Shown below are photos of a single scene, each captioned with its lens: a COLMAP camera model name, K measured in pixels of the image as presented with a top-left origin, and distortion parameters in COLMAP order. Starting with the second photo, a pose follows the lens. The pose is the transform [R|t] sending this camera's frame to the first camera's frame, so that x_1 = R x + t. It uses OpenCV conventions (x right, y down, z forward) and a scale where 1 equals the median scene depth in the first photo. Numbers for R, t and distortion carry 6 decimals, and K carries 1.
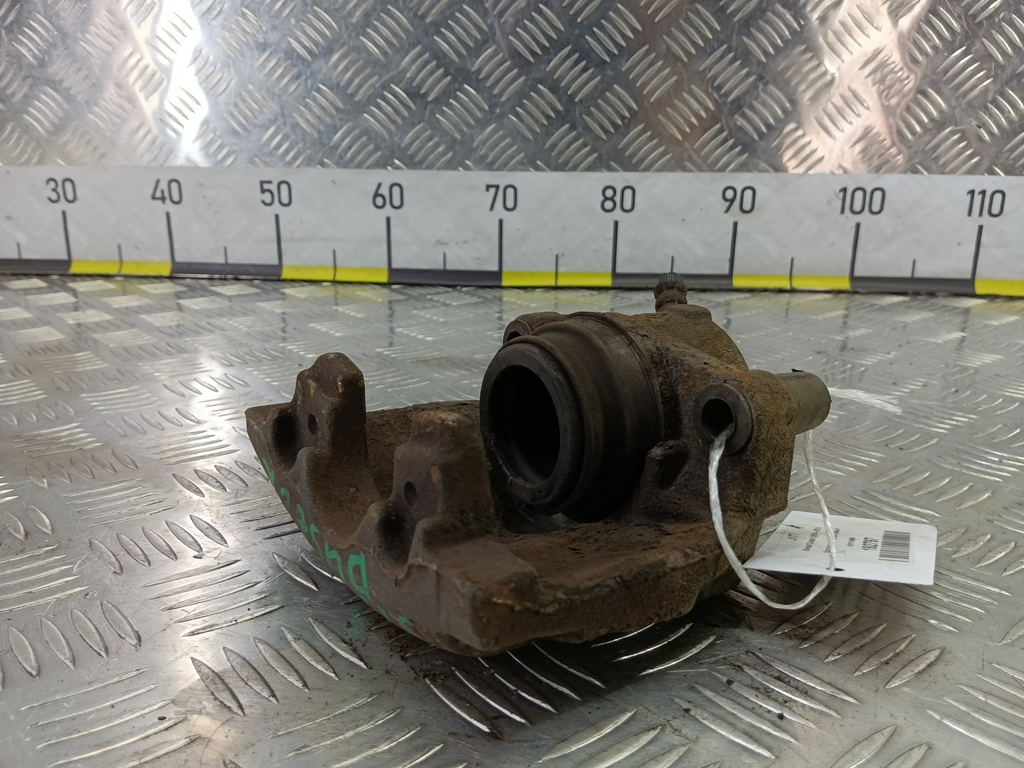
lens RADIAL K [[890.5, 0, 563.3], [0, 890.5, 358.6], [0, 0, 1]] dist [-0.012542, -0.013209]
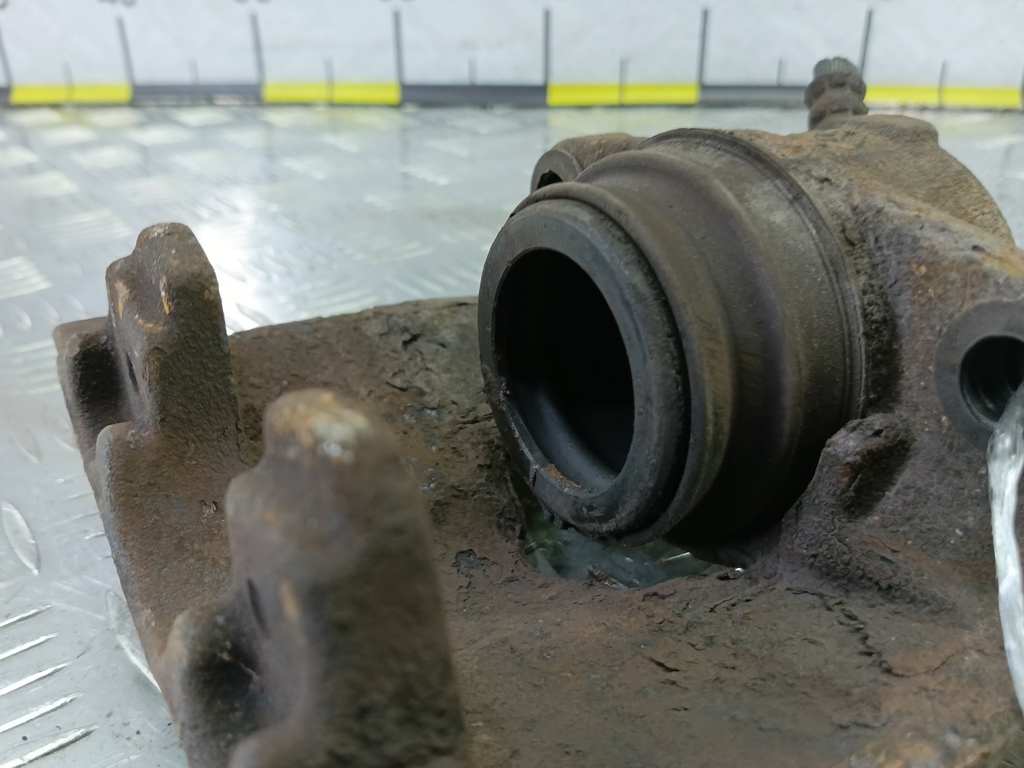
lens RADIAL K [[738.9, 0, 532.0], [0, 738.9, 383.0], [0, 0, 1]] dist [0.006017, -0.057506]
pose [[0.993363, 0.022181, -0.112863, -0.013343], [0.007097, 0.967540, 0.252620, -0.021951], [0.114802, -0.251744, 0.960961, 0.602353]]
